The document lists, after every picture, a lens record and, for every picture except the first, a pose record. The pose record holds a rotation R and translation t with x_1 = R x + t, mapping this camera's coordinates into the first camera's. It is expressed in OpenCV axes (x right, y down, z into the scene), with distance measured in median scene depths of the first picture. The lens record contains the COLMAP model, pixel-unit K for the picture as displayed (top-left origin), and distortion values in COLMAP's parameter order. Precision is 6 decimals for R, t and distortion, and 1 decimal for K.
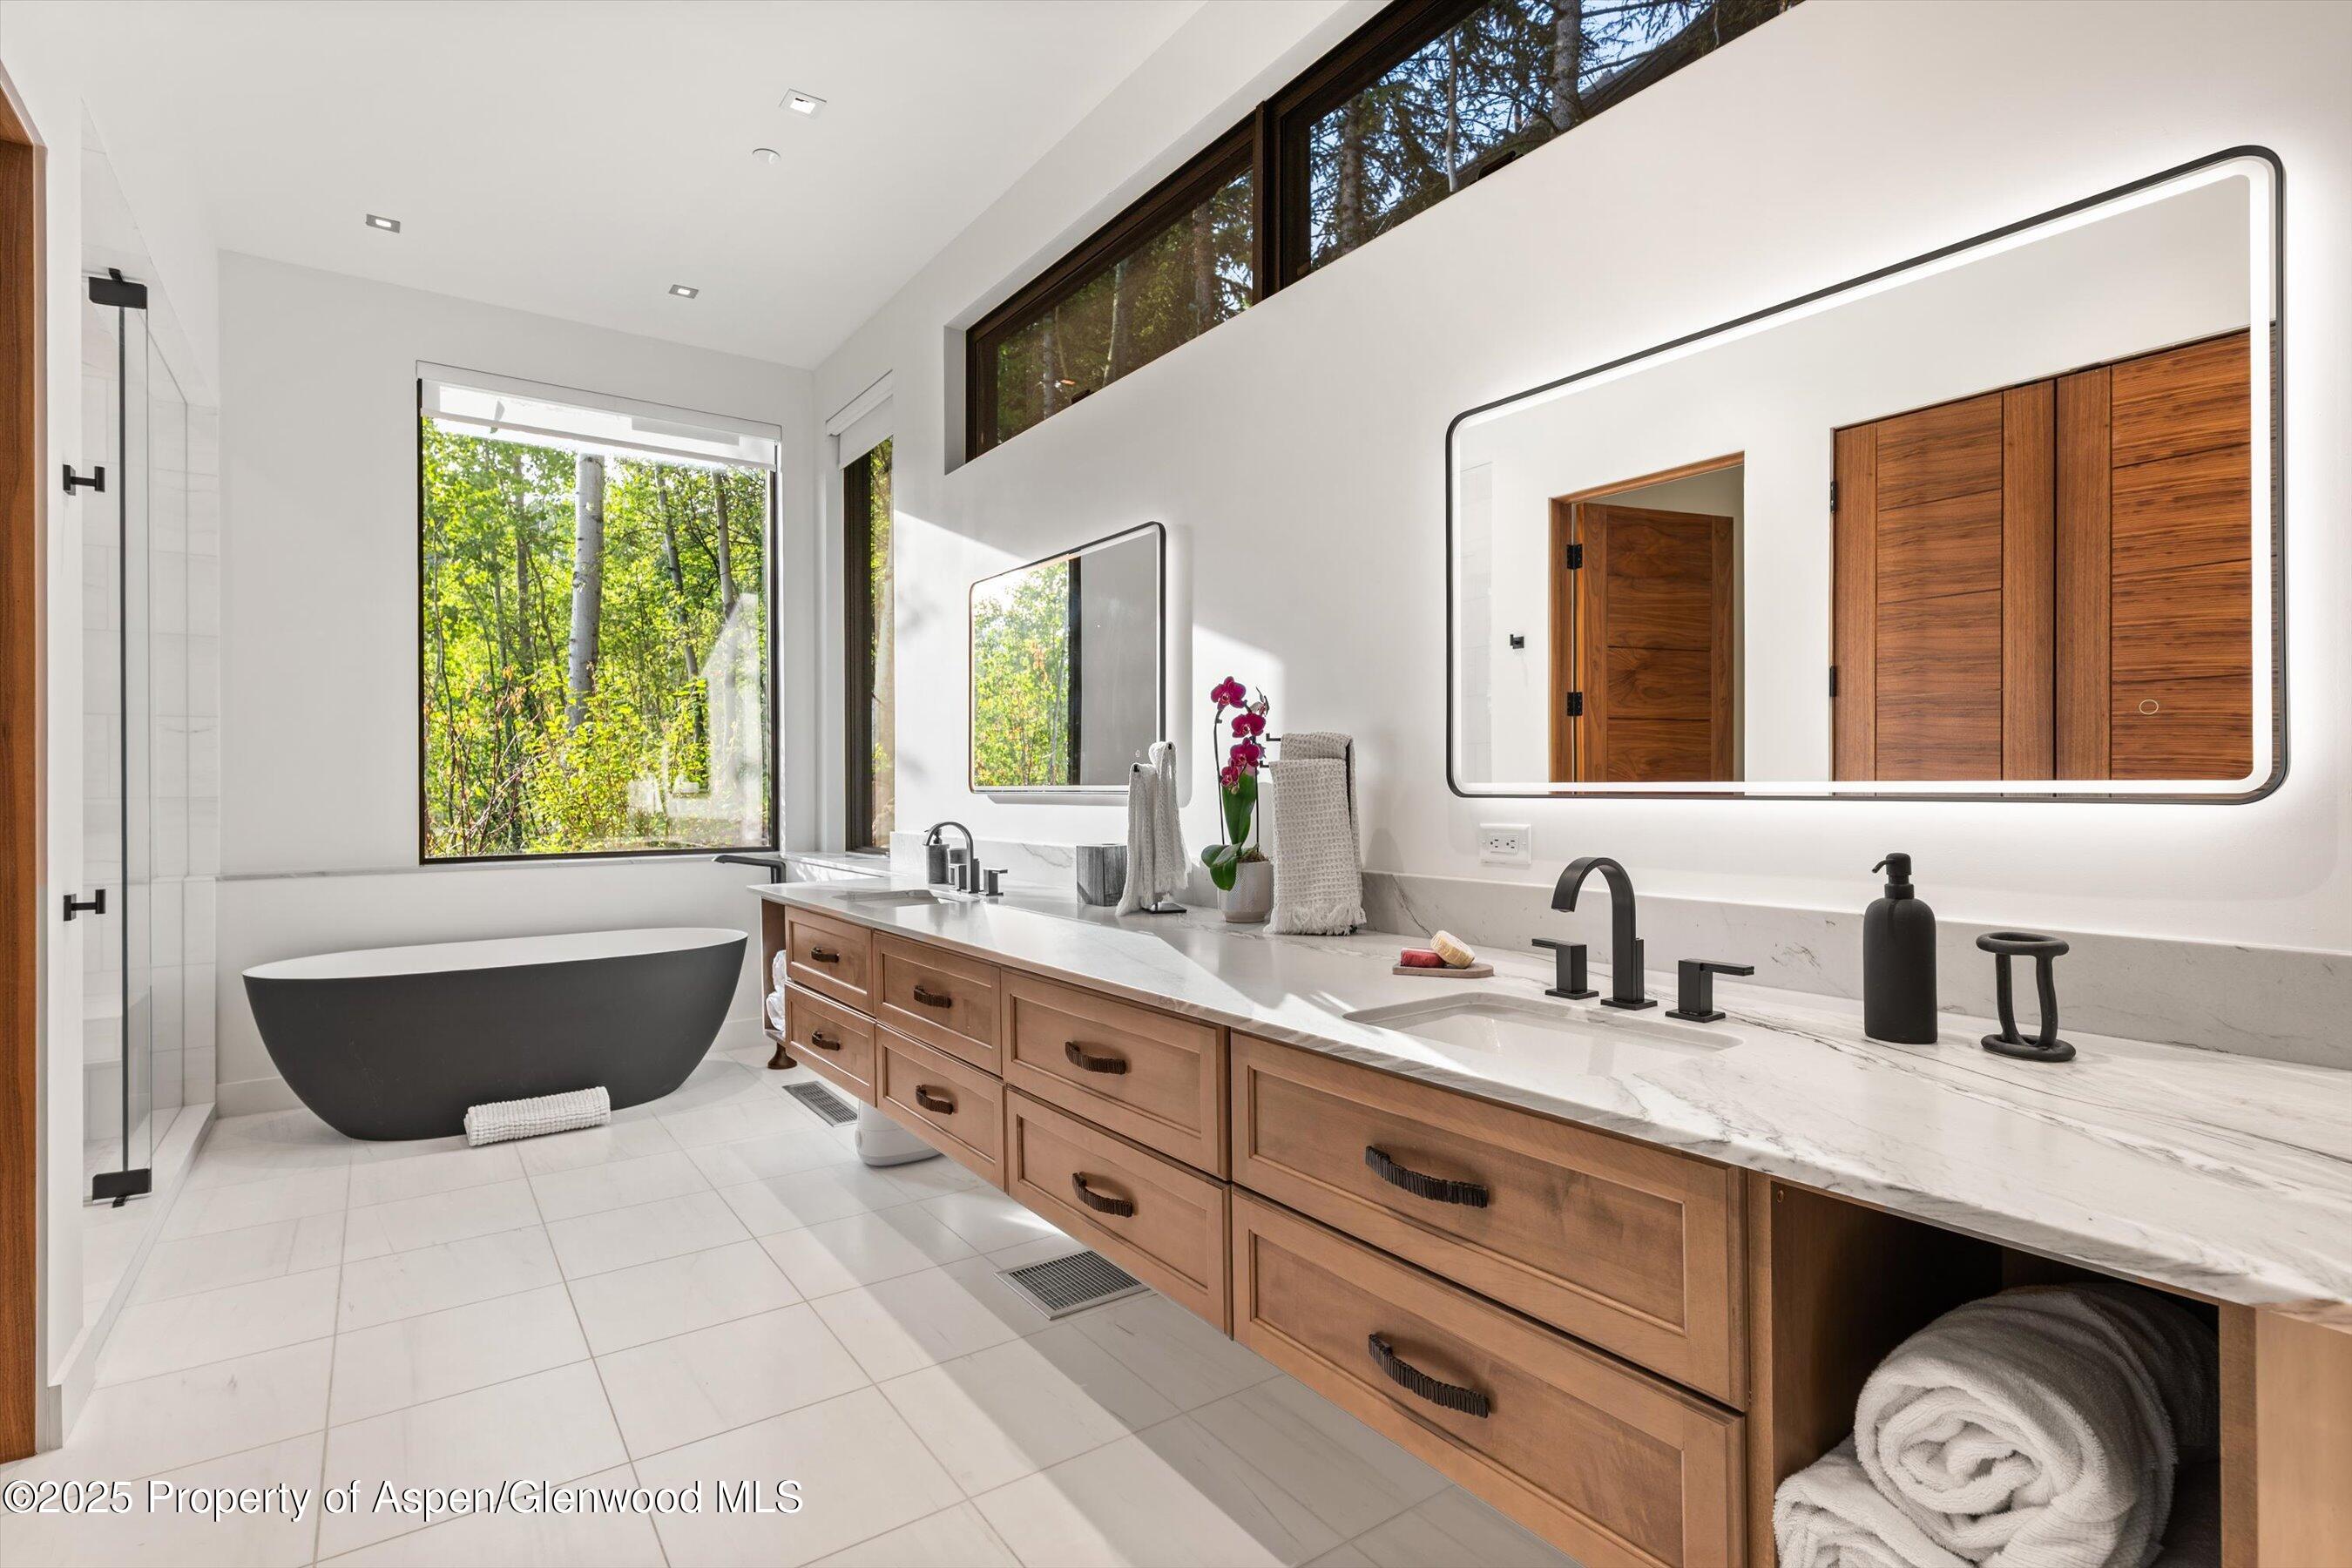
lens RADIAL K [[1128.0, 0, 1168.6], [0, 1128.0, 784.1], [0, 0, 1]] dist [-0.018469, -0.000803]
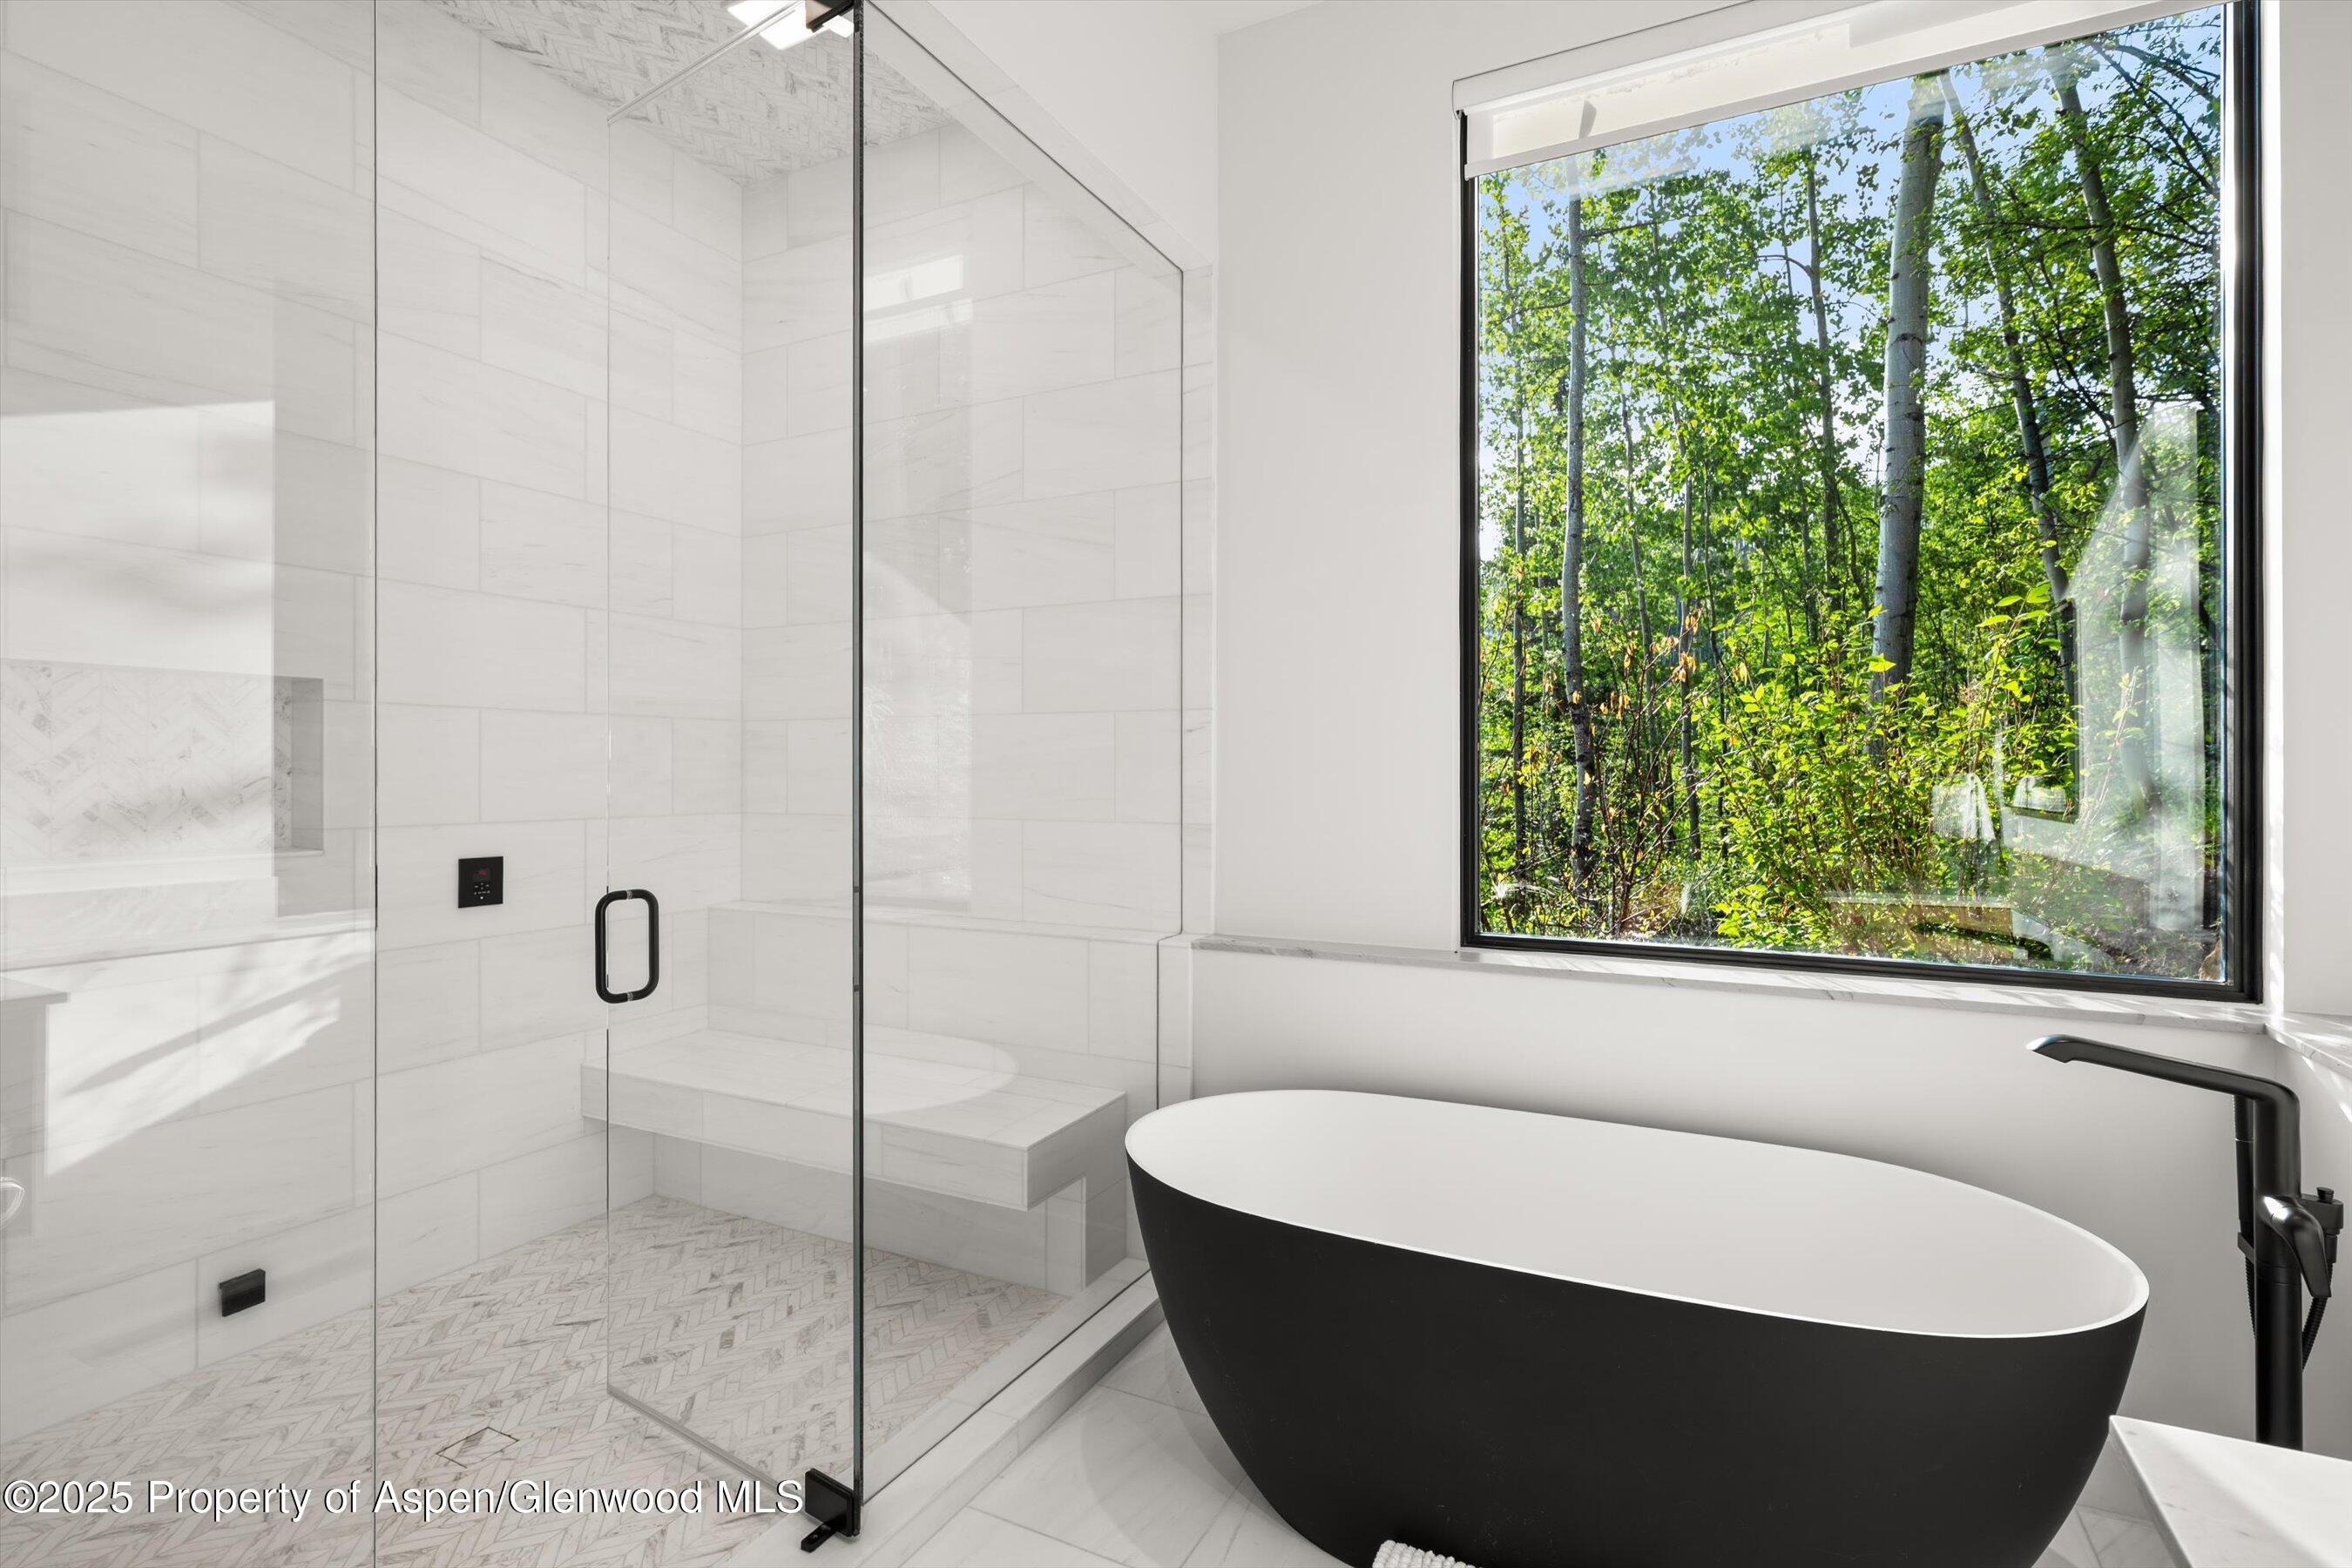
lens RADIAL K [[1128.0, 0, 1166.1], [0, 1128.0, 776.8], [0, 0, 1]] dist [-0.018469, -0.000803]
pose [[0.459806, 0.012856, -0.887926, -0.170767], [-0.005198, 0.999917, 0.011786, -0.018610], [0.888004, -0.000804, 0.459835, 0.462012]]
